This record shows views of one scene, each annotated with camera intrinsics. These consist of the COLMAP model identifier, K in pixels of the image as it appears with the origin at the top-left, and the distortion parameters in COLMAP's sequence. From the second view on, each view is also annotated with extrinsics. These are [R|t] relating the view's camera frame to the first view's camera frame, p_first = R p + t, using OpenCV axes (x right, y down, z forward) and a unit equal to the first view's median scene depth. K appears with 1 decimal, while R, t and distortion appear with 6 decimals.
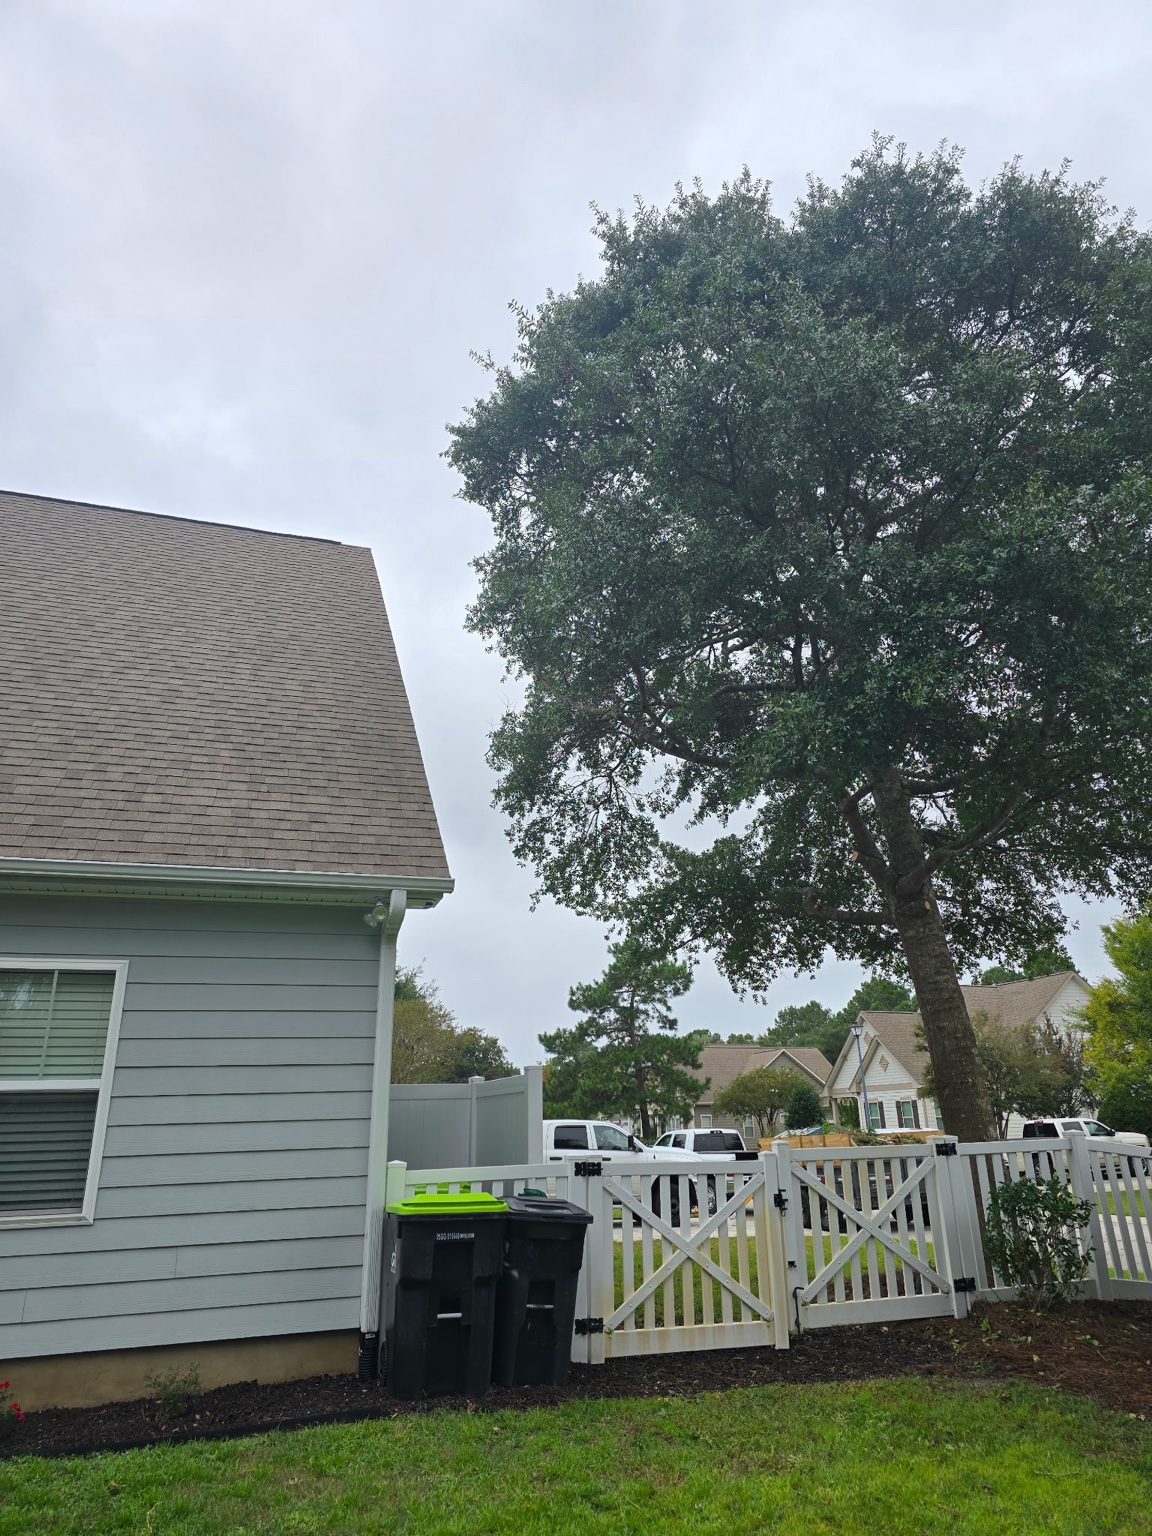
lens RADIAL K [[1029.5, 0, 554.2], [0, 1029.5, 720.4], [0, 0, 1]] dist [0.071822, -0.041318]
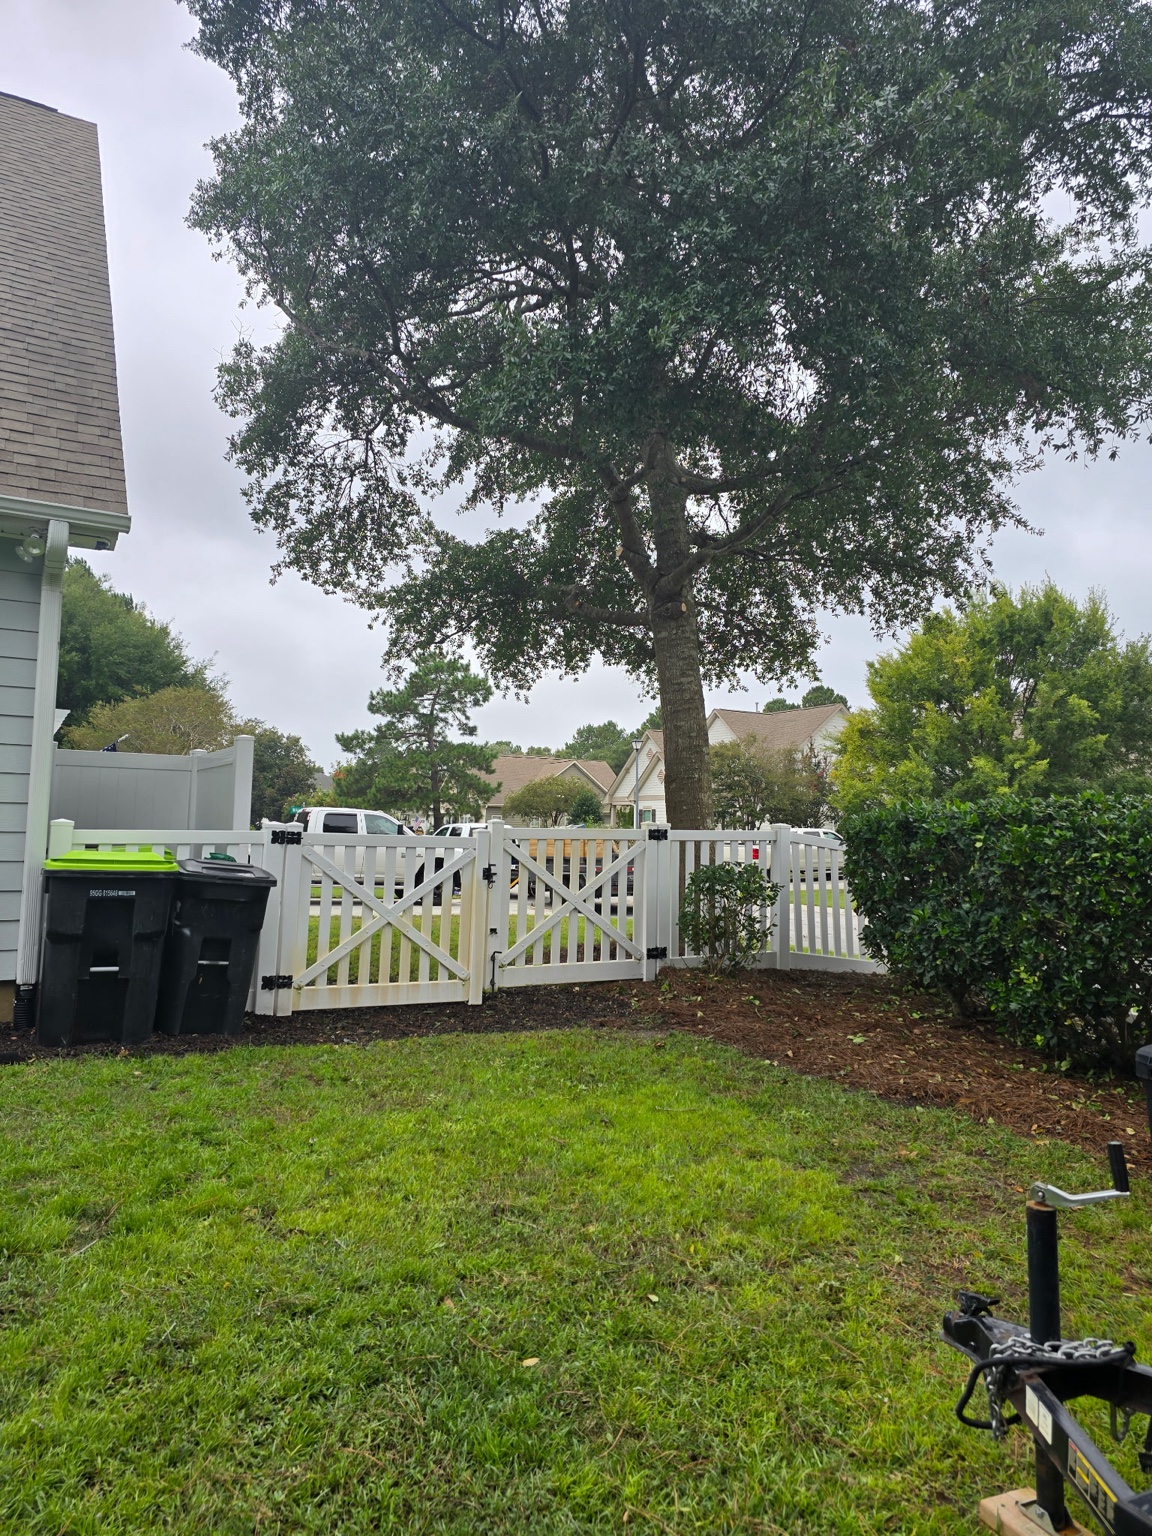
lens RADIAL K [[965.9, 0, 573.0], [0, 965.9, 734.3], [0, 0, 1]] dist [0.107482, -0.080803]
pose [[0.987837, 0.061598, 0.142775, 0.124057], [-0.096328, 0.963203, 0.250920, 0.069737], [-0.122065, -0.261621, 0.957421, 0.106340]]
